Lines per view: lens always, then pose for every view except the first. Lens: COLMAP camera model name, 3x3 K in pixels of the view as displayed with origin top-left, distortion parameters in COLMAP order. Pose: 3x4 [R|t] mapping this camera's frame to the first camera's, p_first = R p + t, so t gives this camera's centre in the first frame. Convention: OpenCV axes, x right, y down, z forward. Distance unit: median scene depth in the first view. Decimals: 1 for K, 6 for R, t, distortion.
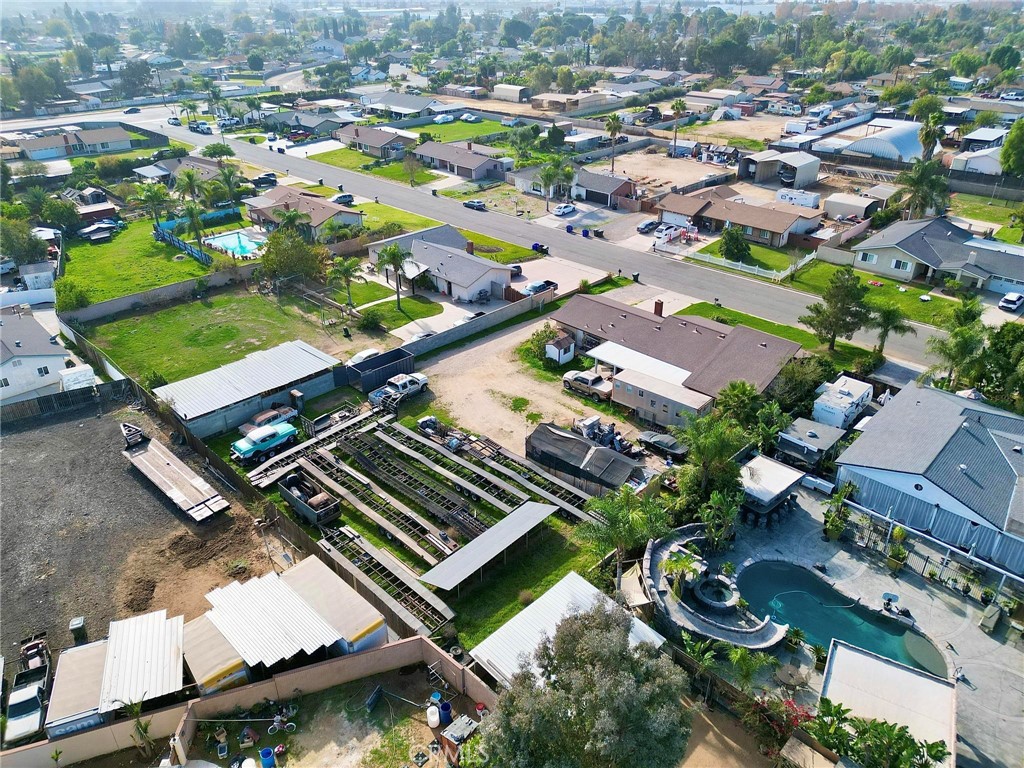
lens RADIAL K [[717.3, 0, 516.3], [0, 717.3, 364.3], [0, 0, 1]] dist [0.066877, -0.062798]
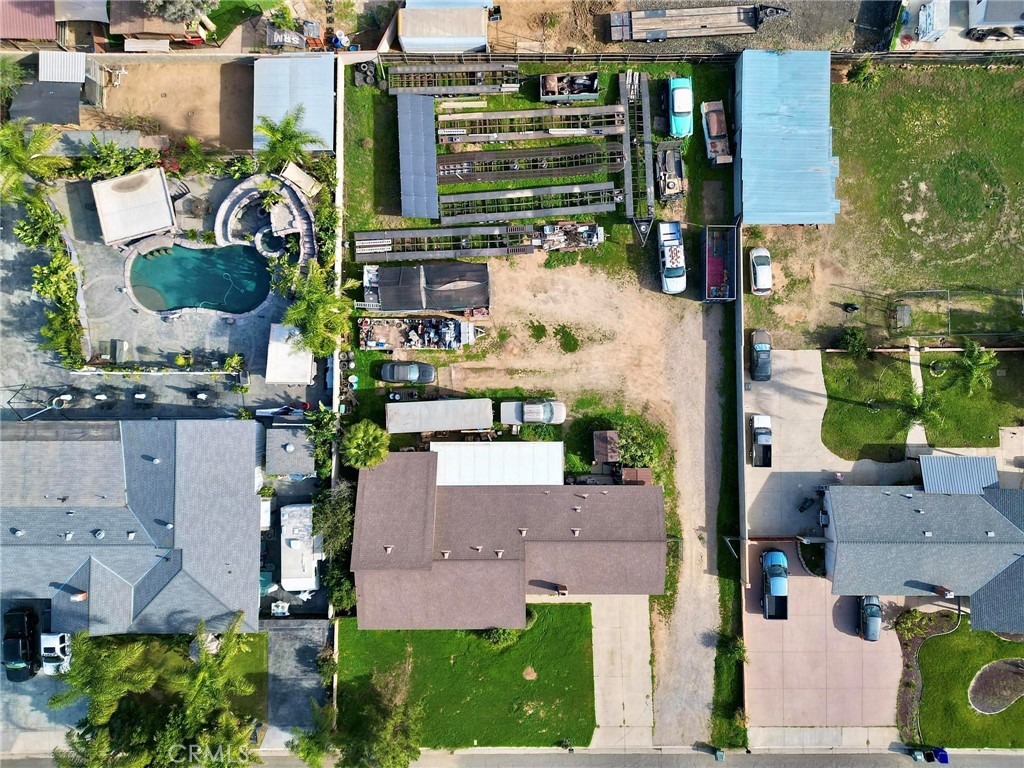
lens RADIAL K [[717.3, 0, 516.3], [0, 717.3, 364.3], [0, 0, 1]] dist [0.066877, -0.062798]
pose [[-0.708734, 0.704707, -0.032912, 0.098399], [-0.325336, -0.285087, 0.901600, -0.723065], [0.625981, 0.649702, 0.431318, 0.534200]]
